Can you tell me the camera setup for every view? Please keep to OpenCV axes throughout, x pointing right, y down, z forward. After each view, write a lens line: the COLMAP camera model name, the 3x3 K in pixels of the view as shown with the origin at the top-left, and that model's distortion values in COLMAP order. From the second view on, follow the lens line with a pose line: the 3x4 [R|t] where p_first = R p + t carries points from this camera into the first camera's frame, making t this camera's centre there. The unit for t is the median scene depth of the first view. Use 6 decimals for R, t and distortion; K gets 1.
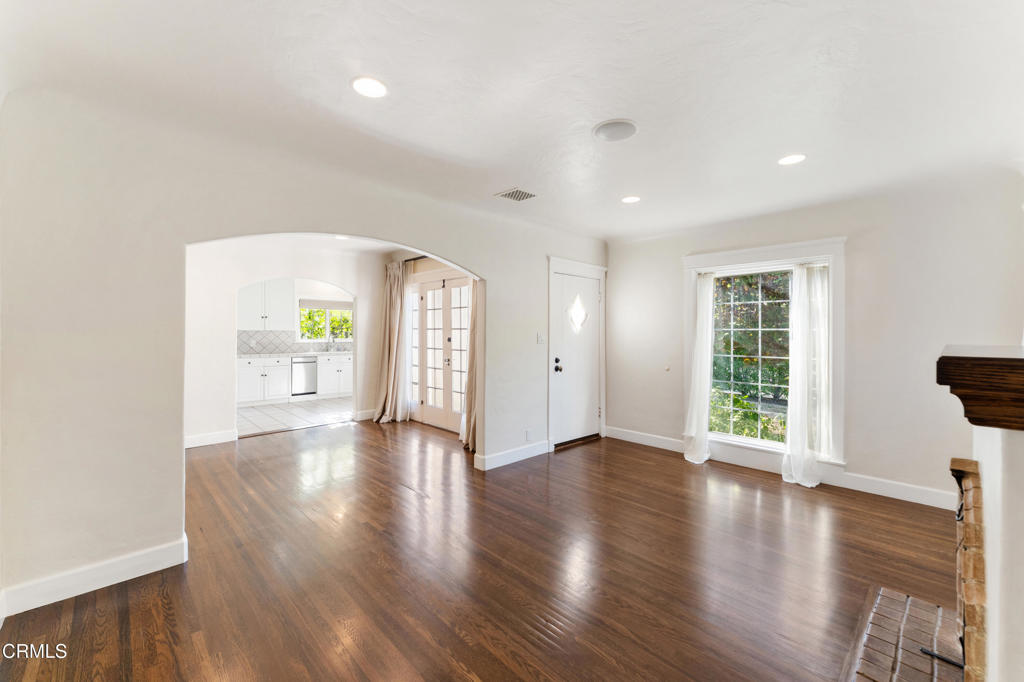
lens RADIAL K [[415.2, 0, 513.8], [0, 415.2, 335.6], [0, 0, 1]] dist [-0.000891, 0.000060]
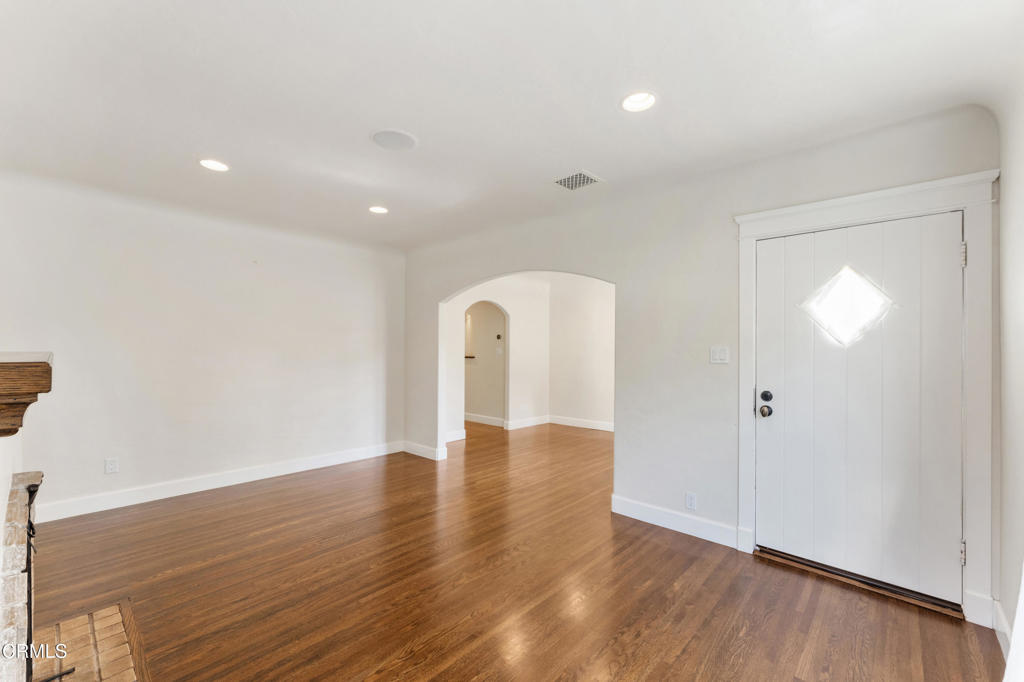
lens RADIAL K [[421.8, 0, 506.2], [0, 421.8, 342.7], [0, 0, 1]] dist [-0.001595, 0.000021]
pose [[0.051865, -0.006099, -0.998635, 0.647592], [-0.007342, 0.999952, -0.006489, -0.005300], [0.998627, 0.007668, 0.051818, 0.624621]]
